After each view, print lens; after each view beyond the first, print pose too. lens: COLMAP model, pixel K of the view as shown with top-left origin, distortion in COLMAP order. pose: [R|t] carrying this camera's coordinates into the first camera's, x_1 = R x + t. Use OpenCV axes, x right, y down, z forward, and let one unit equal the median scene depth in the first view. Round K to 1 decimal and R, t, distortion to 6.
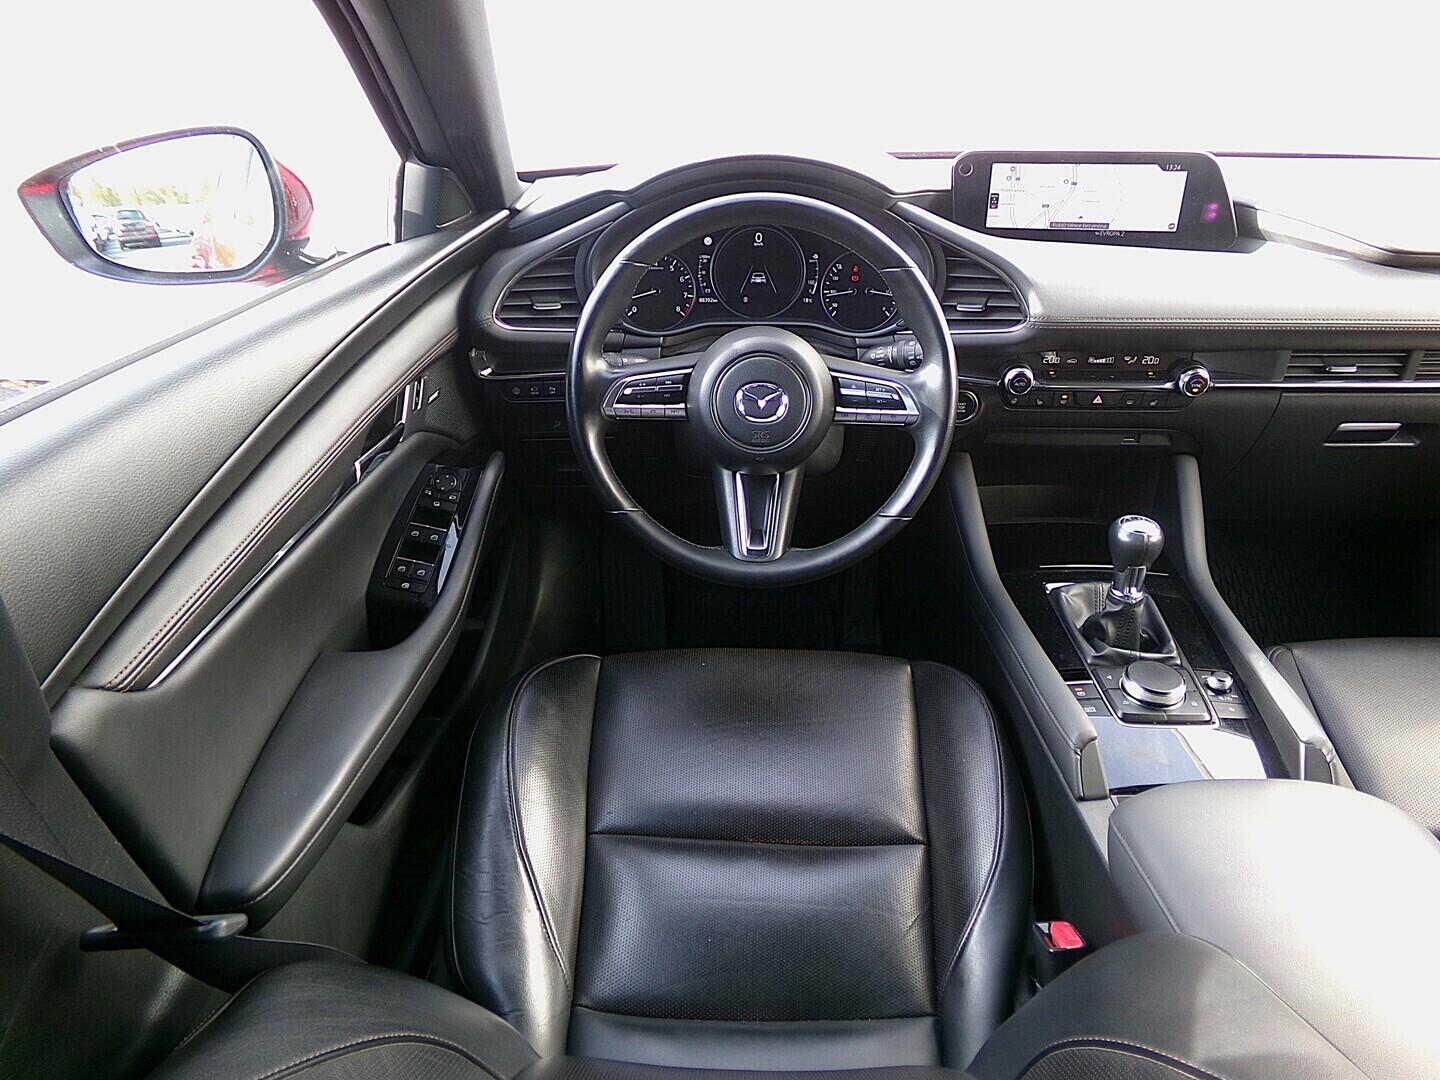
lens RADIAL K [[1006.7, 0, 720.5], [0, 1006.7, 536.1], [0, 0, 1]] dist [-0.072637, 0.227407]
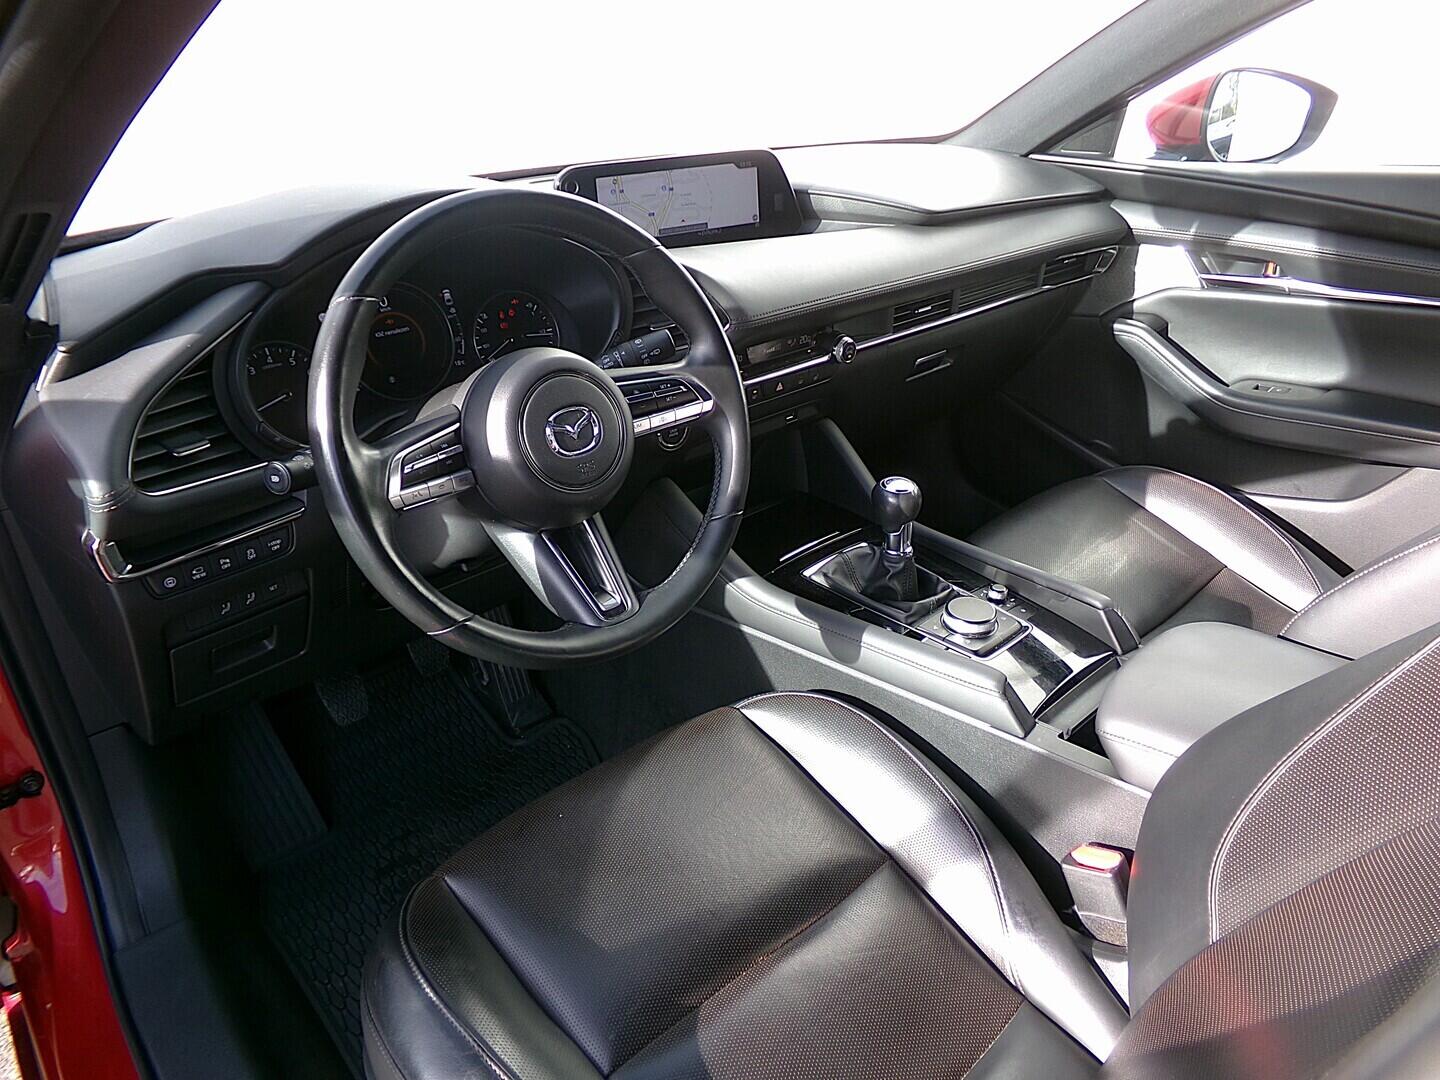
lens RADIAL K [[1006.7, 0, 720.5], [0, 1006.7, 536.1], [0, 0, 1]] dist [-0.072637, 0.227407]
pose [[0.719465, -0.329766, 0.611248, -0.351305], [0.351233, 0.932010, 0.089400, -0.109713], [-0.599171, 0.150370, 0.786373, 0.260085]]
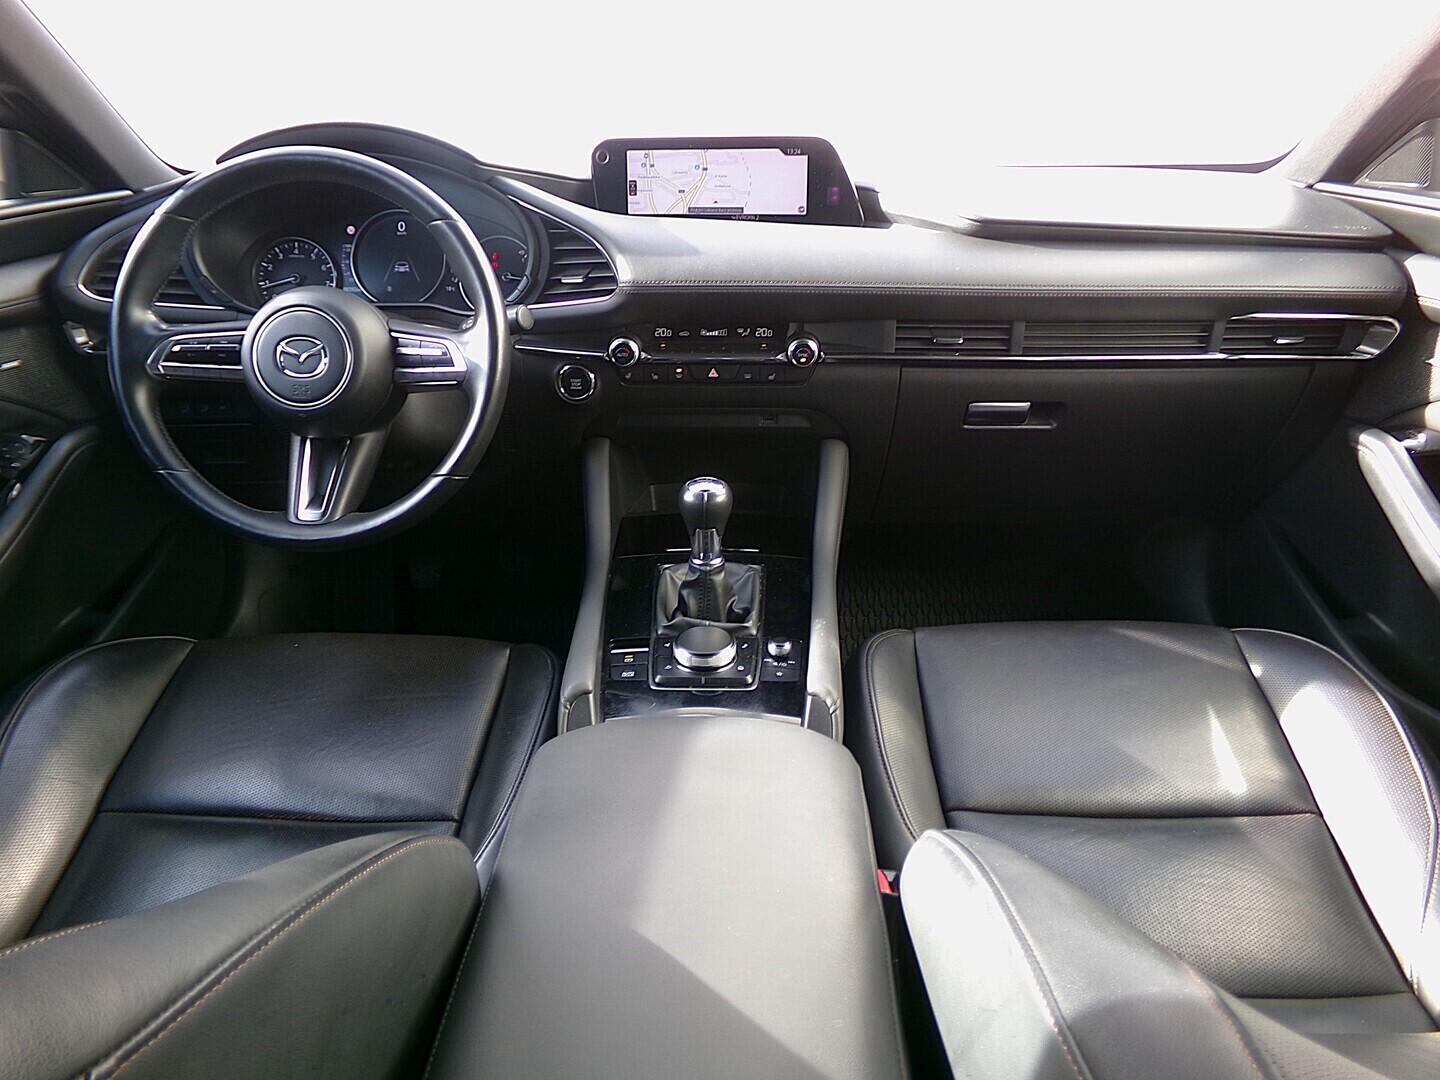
lens RADIAL K [[1006.4, 0, 718.8], [0, 1006.4, 513.8], [0, 0, 1]] dist [-0.002056, 0.001377]
pose [[0.999775, -0.001834, -0.021125, 0.412628], [-0.000976, 0.991214, -0.132266, 0.130075], [0.021182, 0.132257, 0.990989, 0.055307]]
